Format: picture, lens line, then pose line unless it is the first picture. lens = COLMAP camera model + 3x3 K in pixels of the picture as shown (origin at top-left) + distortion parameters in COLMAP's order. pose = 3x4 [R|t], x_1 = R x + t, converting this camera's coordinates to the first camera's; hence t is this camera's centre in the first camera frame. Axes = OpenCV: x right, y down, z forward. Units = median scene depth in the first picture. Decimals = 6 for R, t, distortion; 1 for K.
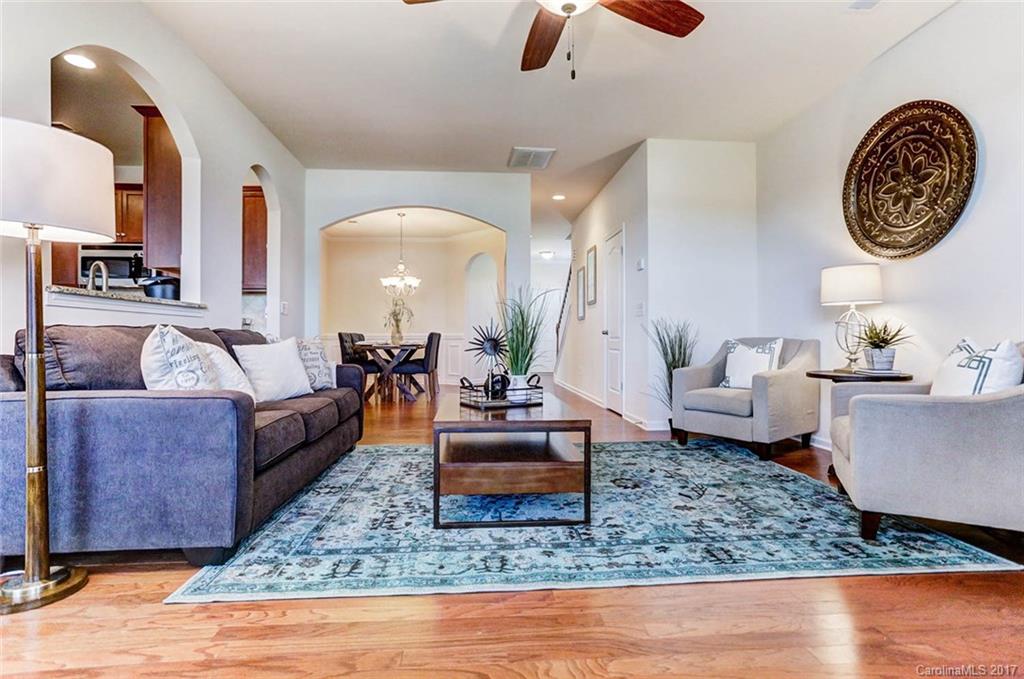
lens RADIAL K [[509.4, 0, 511.0], [0, 509.4, 332.3], [0, 0, 1]] dist [-0.023356, 0.001389]
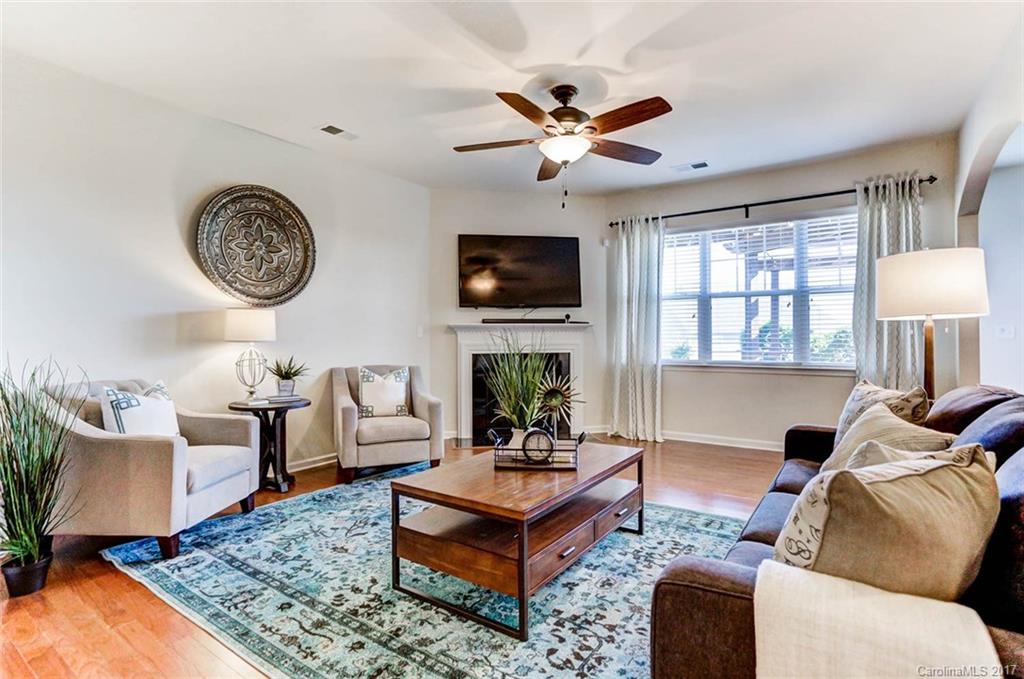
lens RADIAL K [[509.4, 0, 511.0], [0, 509.4, 332.3], [0, 0, 1]] dist [-0.023356, 0.001389]
pose [[-0.772757, 0.005857, 0.634675, -0.616858], [-0.003069, 0.999911, -0.012963, -0.085254], [-0.634694, -0.011965, -0.772671, 1.929093]]
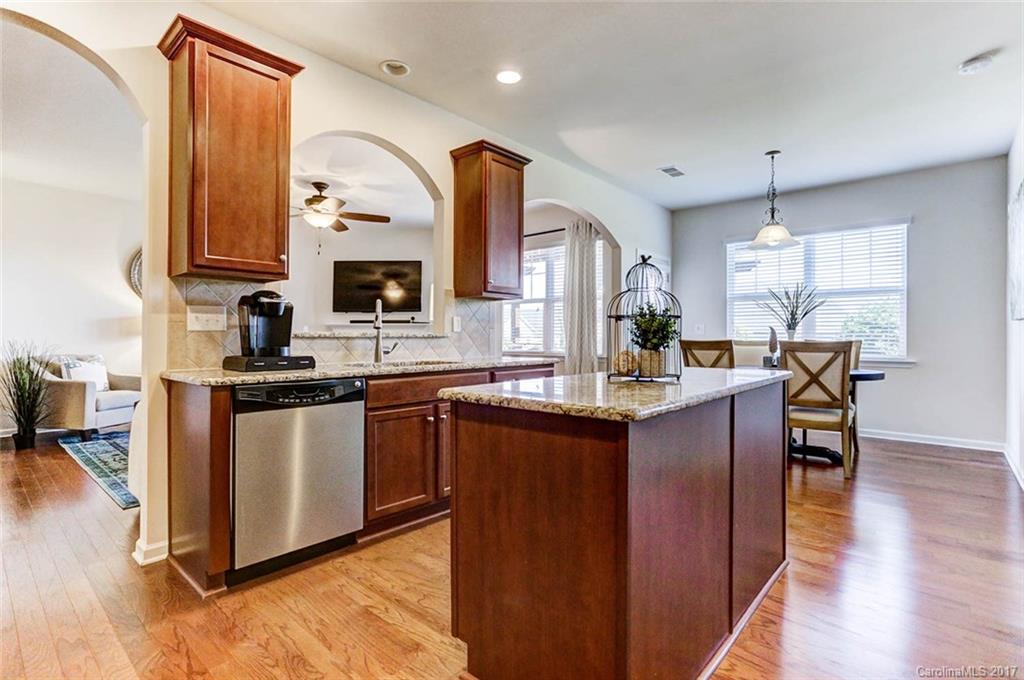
lens RADIAL K [[509.4, 0, 511.0], [0, 509.4, 332.8], [0, 0, 1]] dist [-0.023356, 0.001389]
pose [[-0.682863, 0.002700, 0.730541, -2.028205], [-0.007810, 0.999909, -0.010996, -0.068395], [-0.730504, -0.013214, -0.682780, 1.708584]]
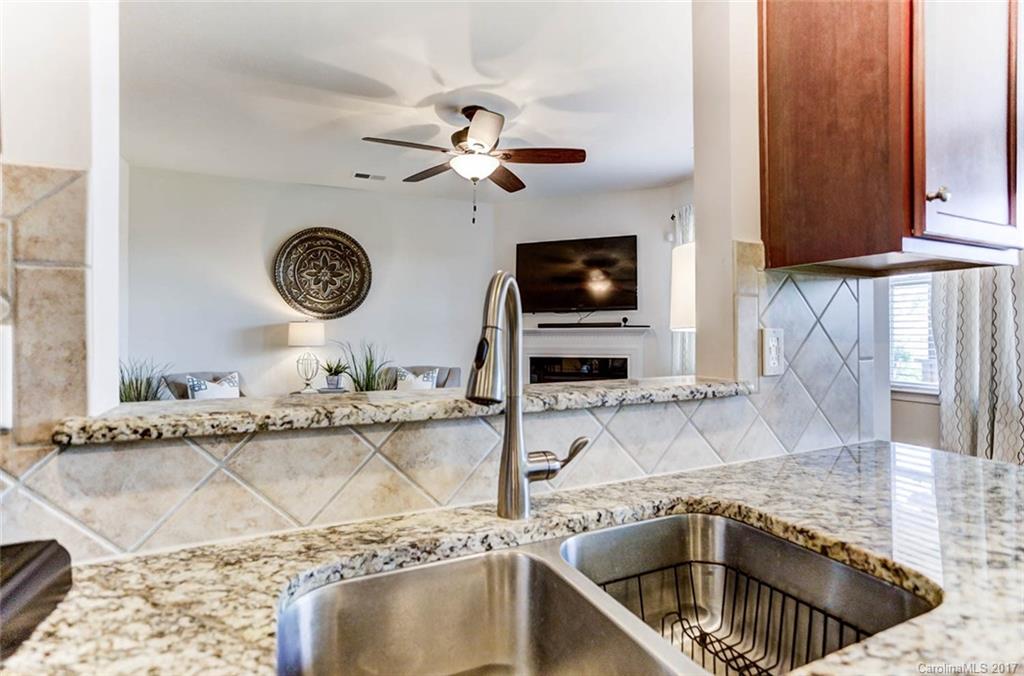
lens RADIAL K [[509.4, 0, 511.0], [0, 509.4, 330.8], [0, 0, 1]] dist [-0.023356, 0.001389]
pose [[-0.339757, 0.005920, 0.940495, -1.211290], [-0.003142, 0.999967, -0.007429, -0.121782], [-0.940508, -0.005479, -0.339727, 1.210721]]
